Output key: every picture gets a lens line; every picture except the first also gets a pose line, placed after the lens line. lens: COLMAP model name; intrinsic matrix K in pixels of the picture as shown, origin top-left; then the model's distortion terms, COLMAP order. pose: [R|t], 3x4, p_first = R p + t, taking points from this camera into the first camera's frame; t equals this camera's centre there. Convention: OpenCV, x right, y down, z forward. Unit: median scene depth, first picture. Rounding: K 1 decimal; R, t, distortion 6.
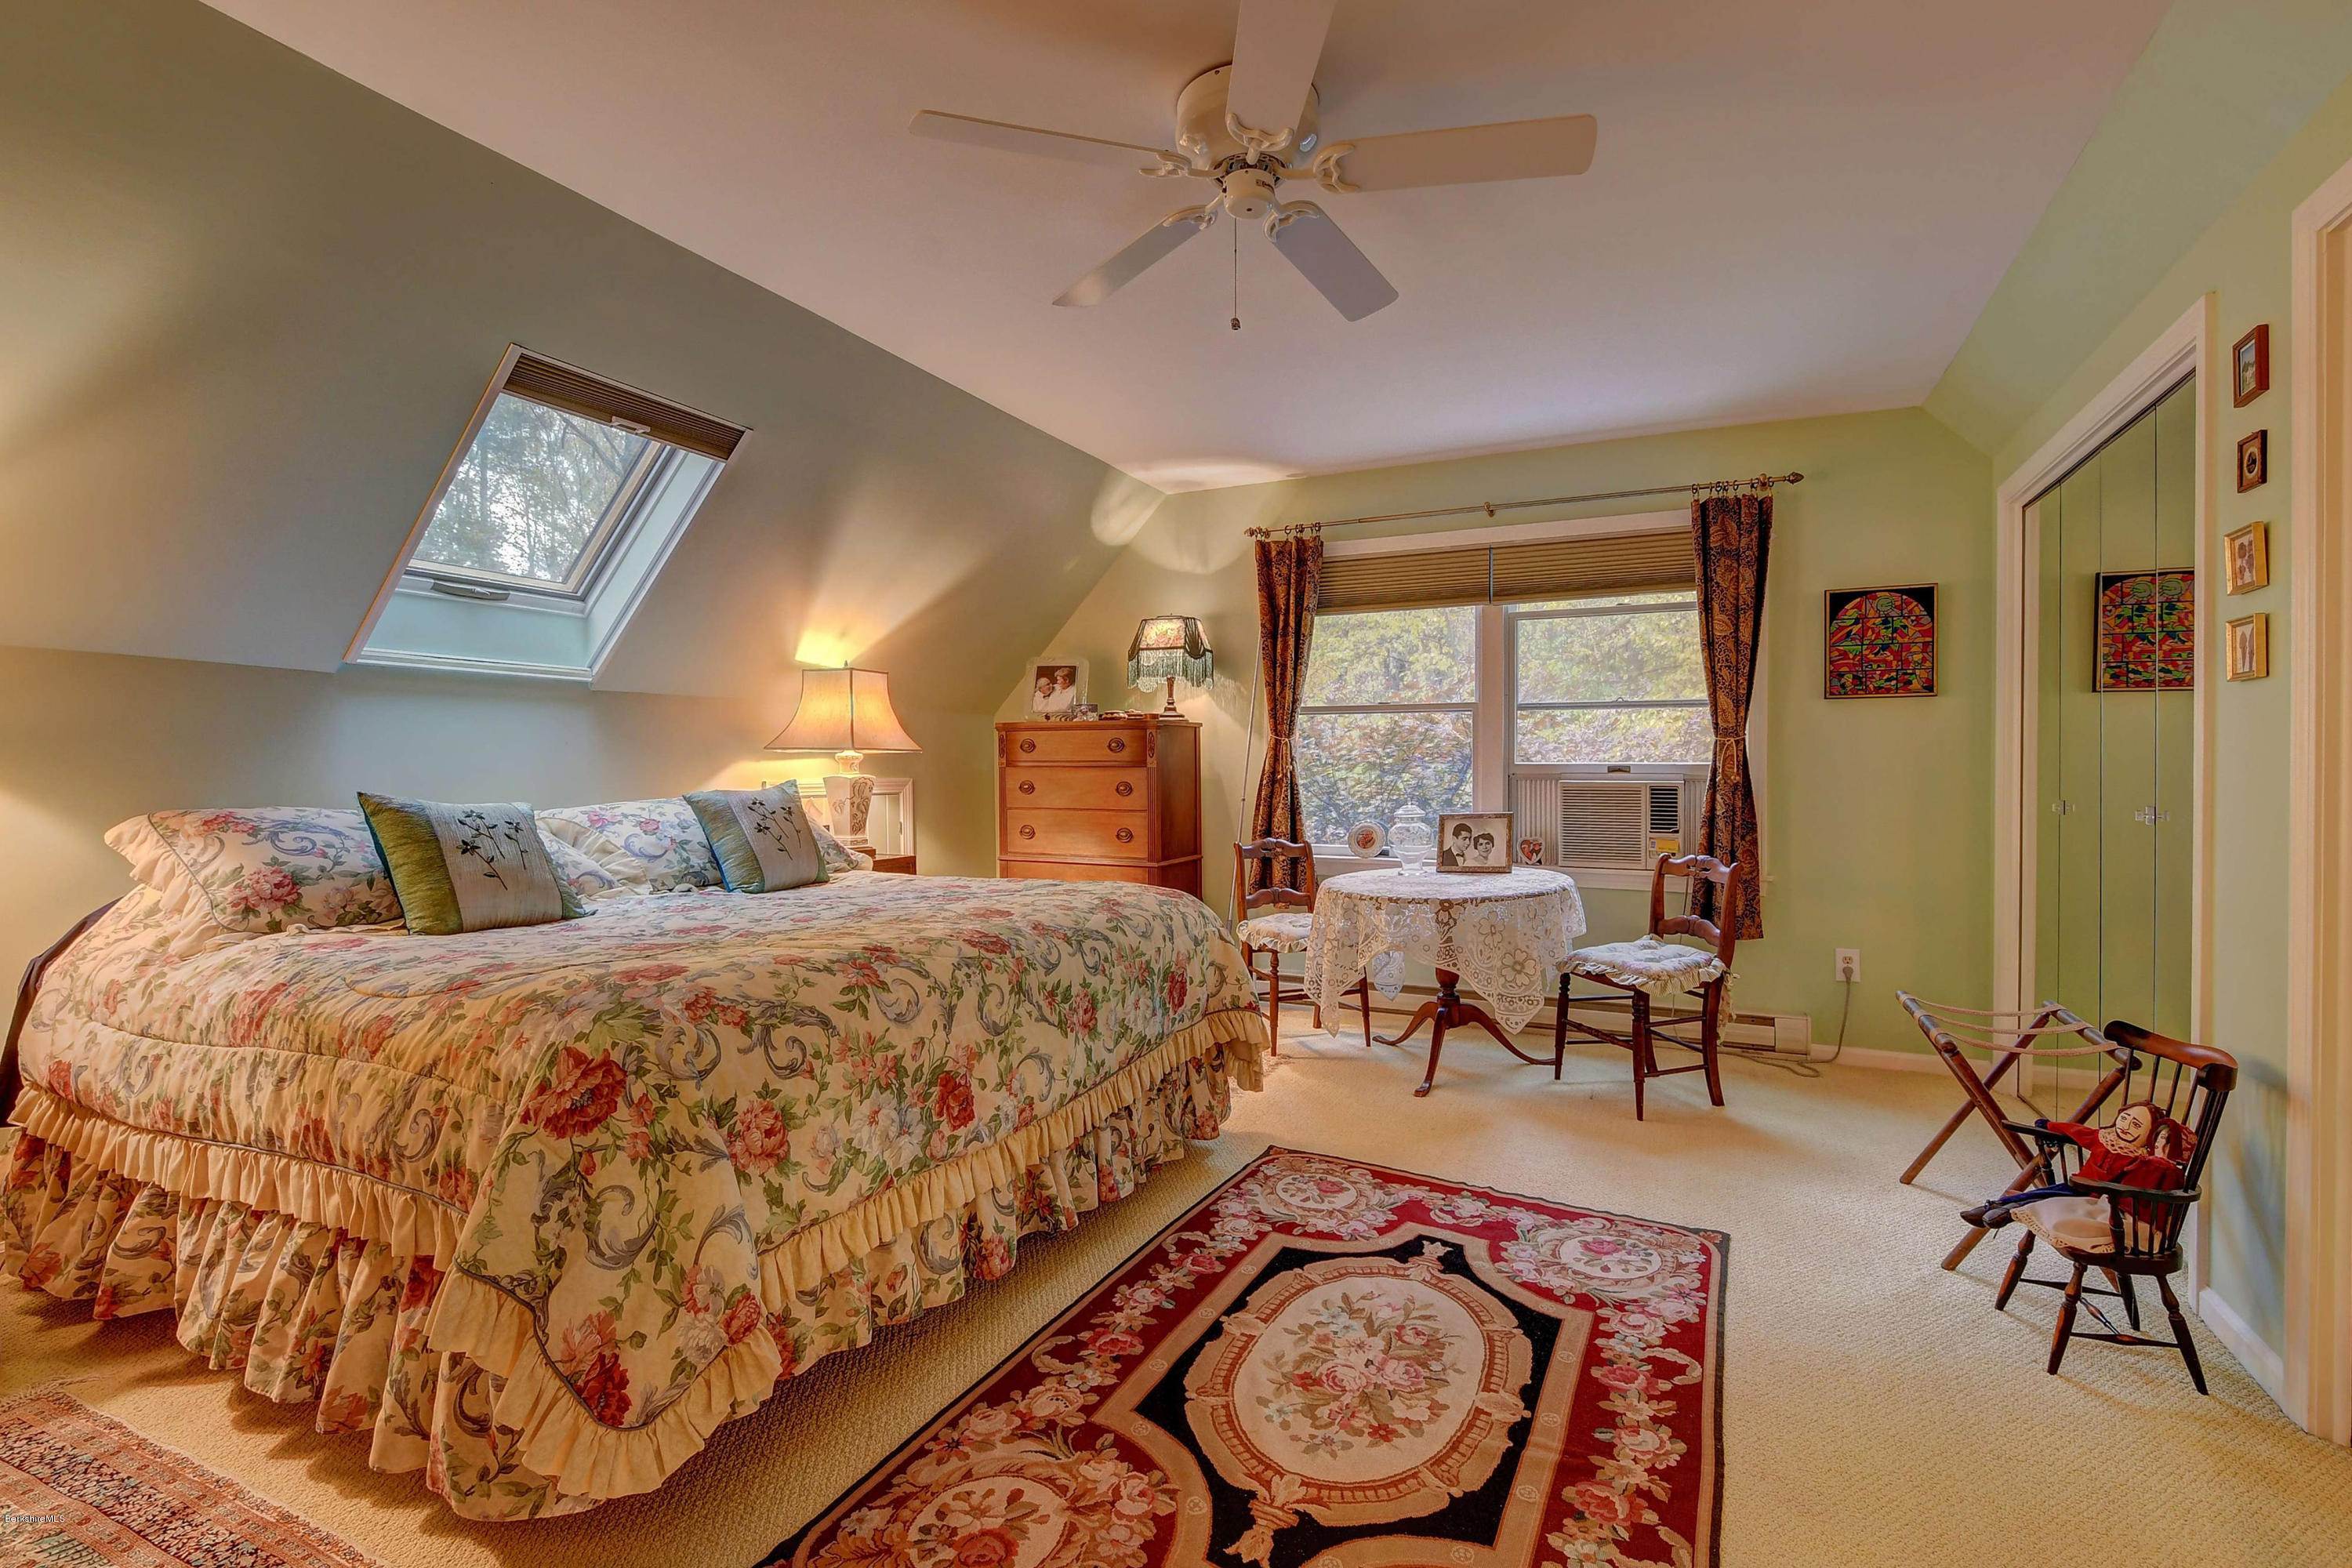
lens RADIAL K [[1122.2, 0, 1188.6], [0, 1122.2, 764.1], [0, 0, 1]] dist [0.003295, -0.001498]
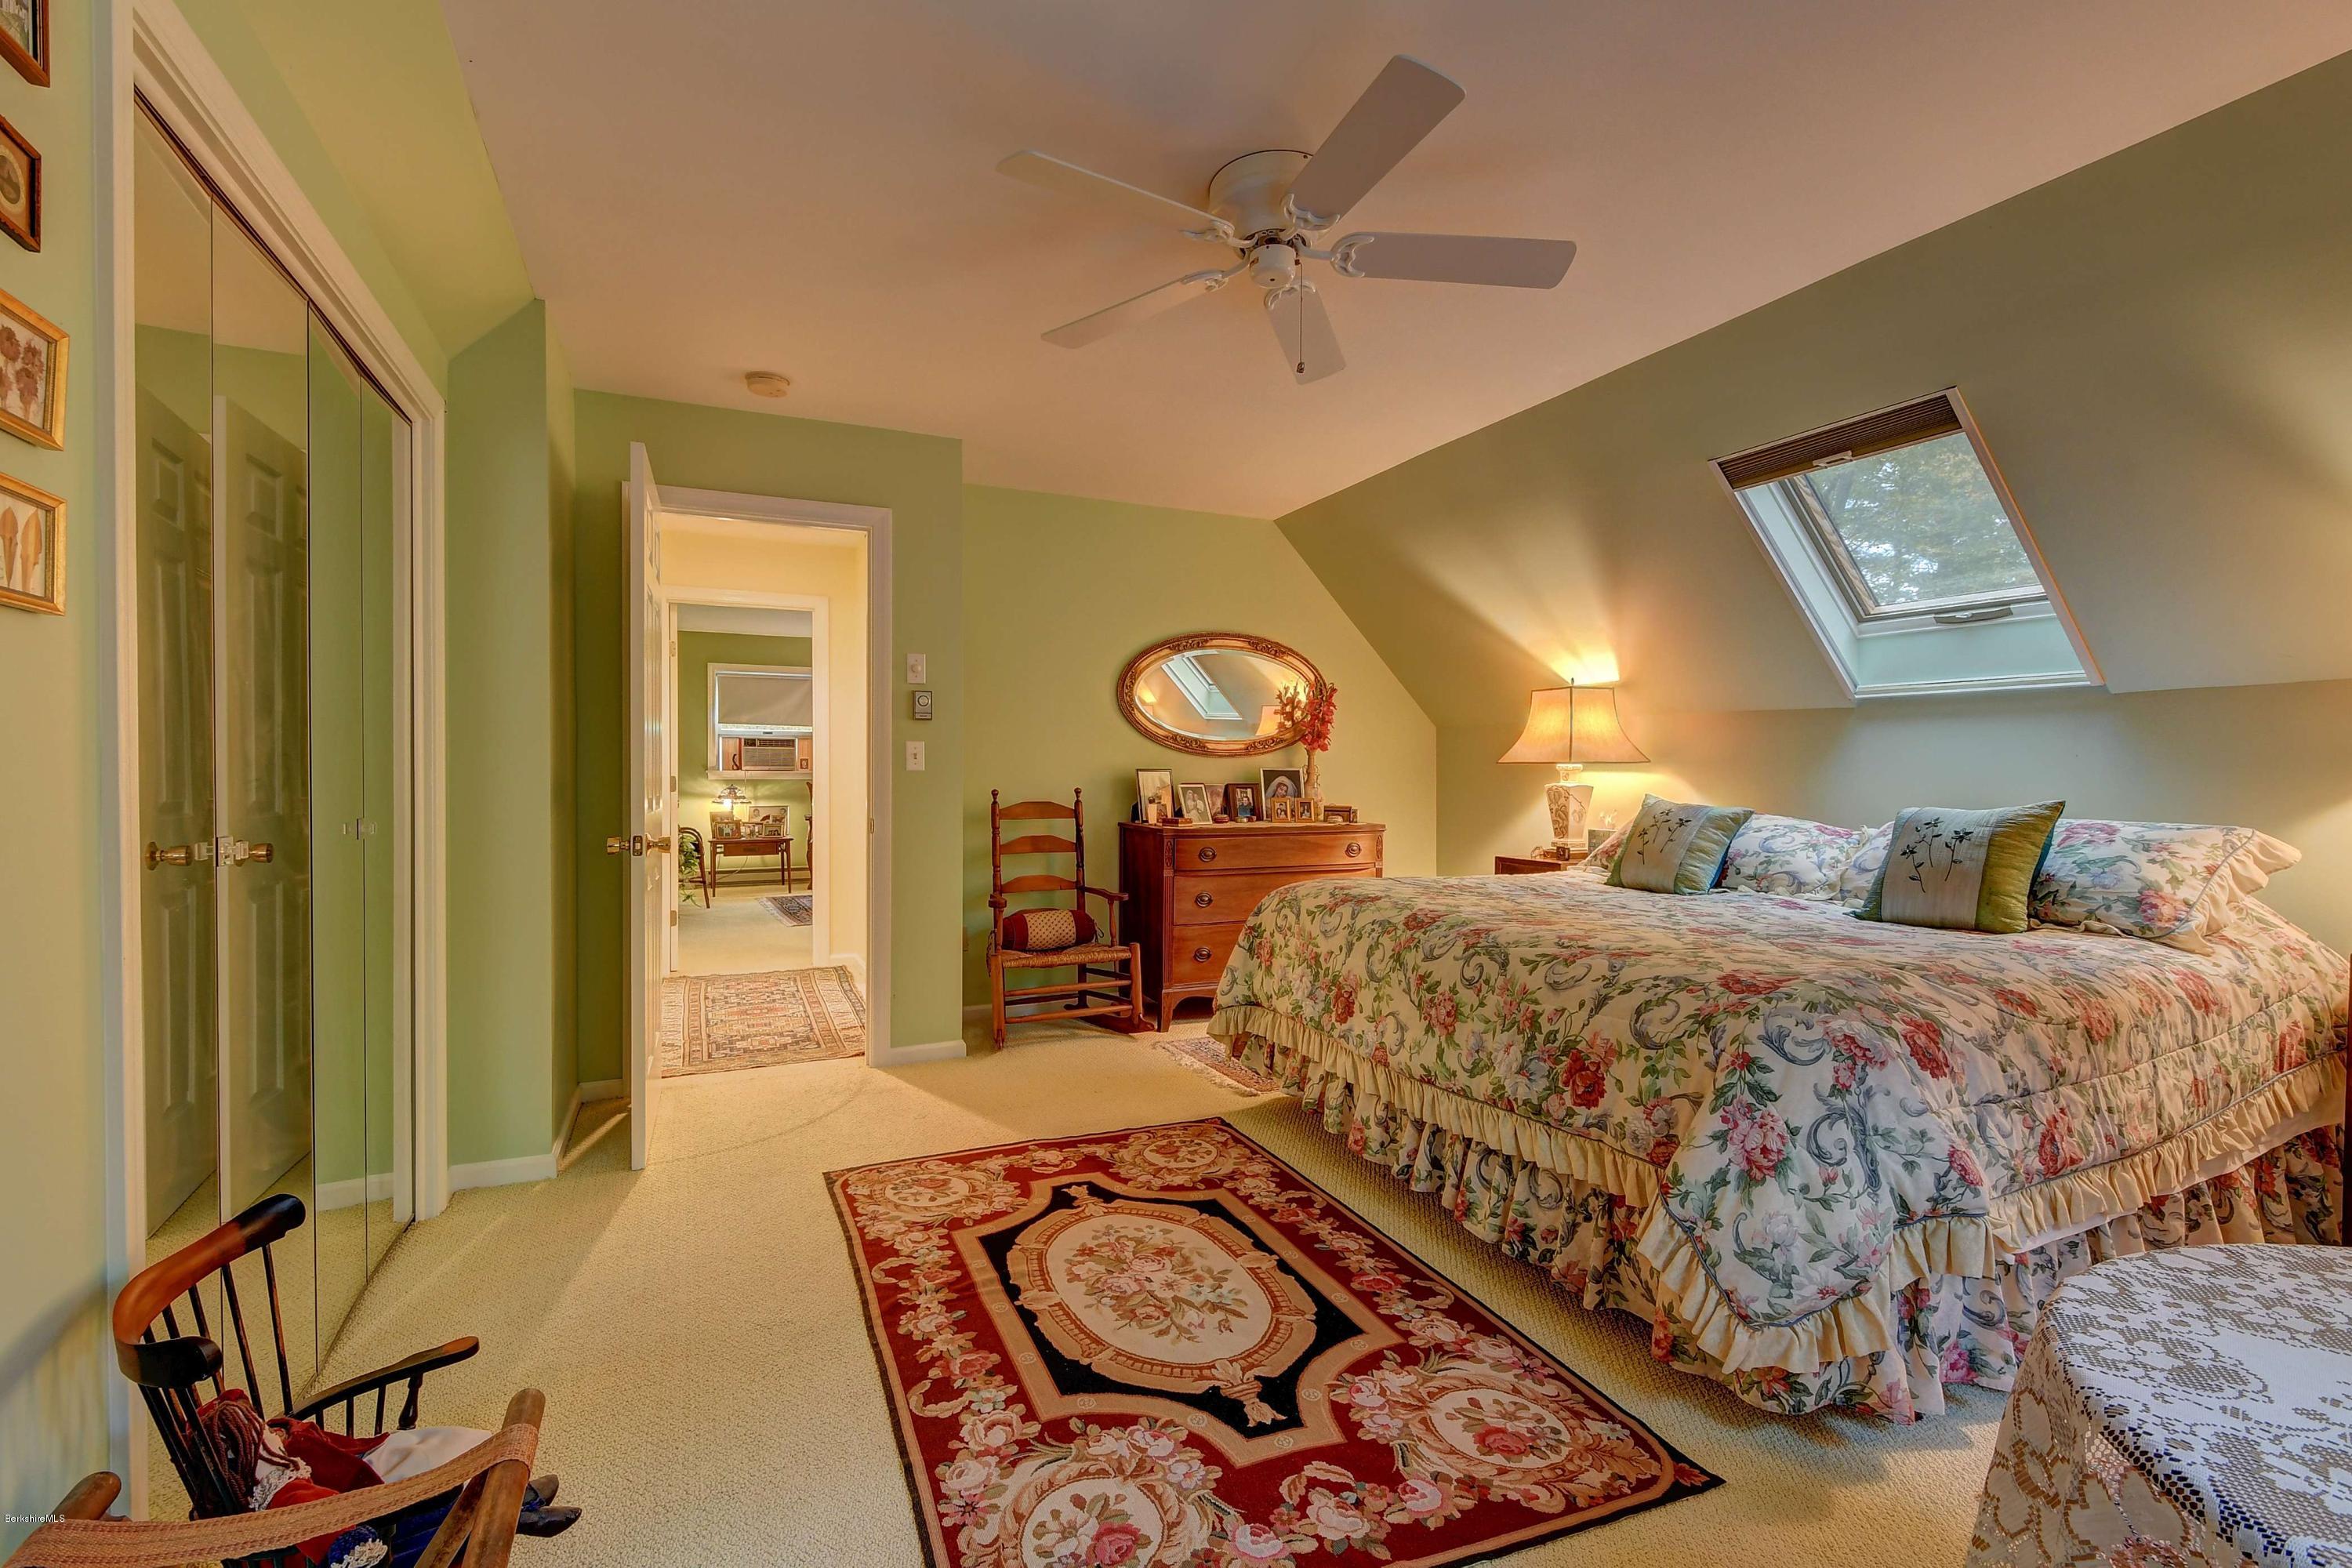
lens RADIAL K [[1122.2, 0, 1187.5], [0, 1122.2, 785.6], [0, 0, 1]] dist [0.003295, -0.001498]
pose [[-0.667232, 0.006932, -0.744818, 0.932254], [-0.006735, 0.999860, 0.015338, -0.006806], [0.744819, 0.015250, -0.667092, 1.669961]]
